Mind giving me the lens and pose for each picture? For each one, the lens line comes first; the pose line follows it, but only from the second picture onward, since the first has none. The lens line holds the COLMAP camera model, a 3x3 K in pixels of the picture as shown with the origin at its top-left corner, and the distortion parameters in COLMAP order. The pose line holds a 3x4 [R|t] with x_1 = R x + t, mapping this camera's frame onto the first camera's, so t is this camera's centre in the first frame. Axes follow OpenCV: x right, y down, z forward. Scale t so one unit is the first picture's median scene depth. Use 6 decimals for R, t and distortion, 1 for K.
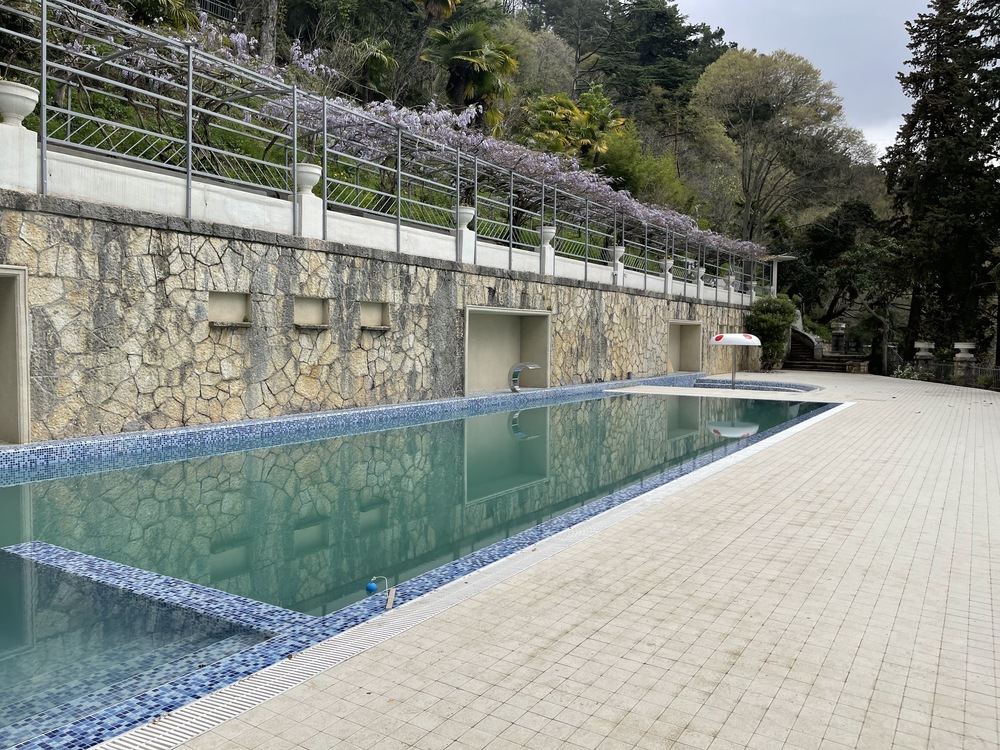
lens RADIAL K [[750.3, 0, 499.8], [0, 750.3, 370.8], [0, 0, 1]] dist [0.093314, -0.120268]
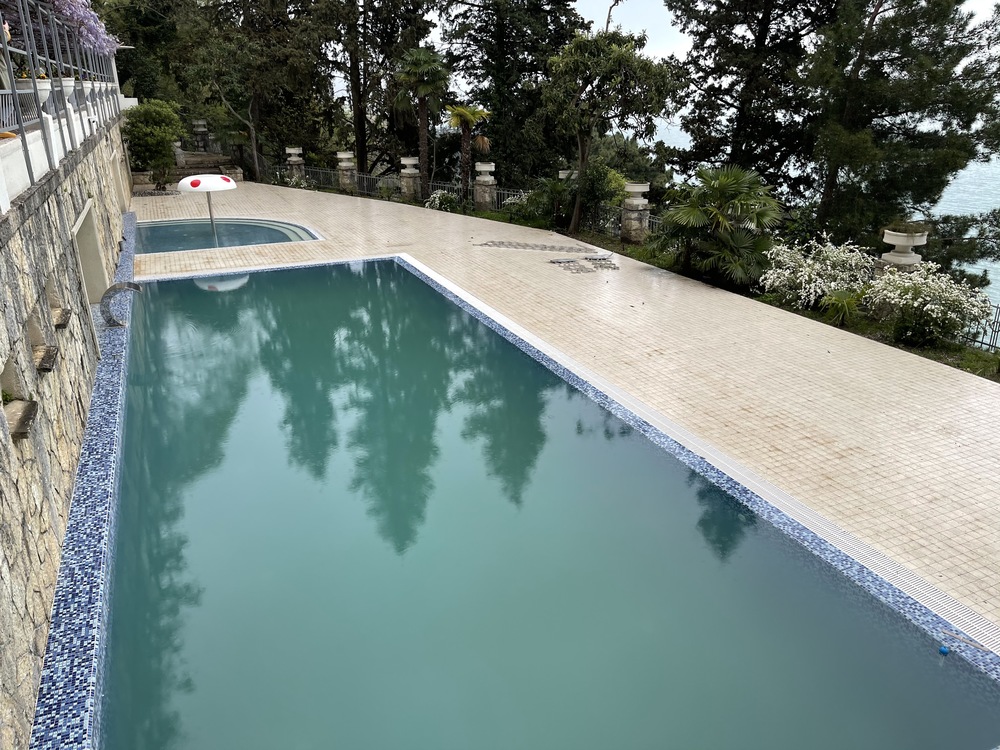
lens RADIAL K [[750.3, 0, 503.5], [0, 750.3, 373.6], [0, 0, 1]] dist [0.093314, -0.120268]
pose [[0.566706, -0.309034, 0.763768, -0.493213], [0.055186, 0.939149, 0.339048, -0.226537], [-0.822070, -0.149991, 0.549276, 0.358223]]
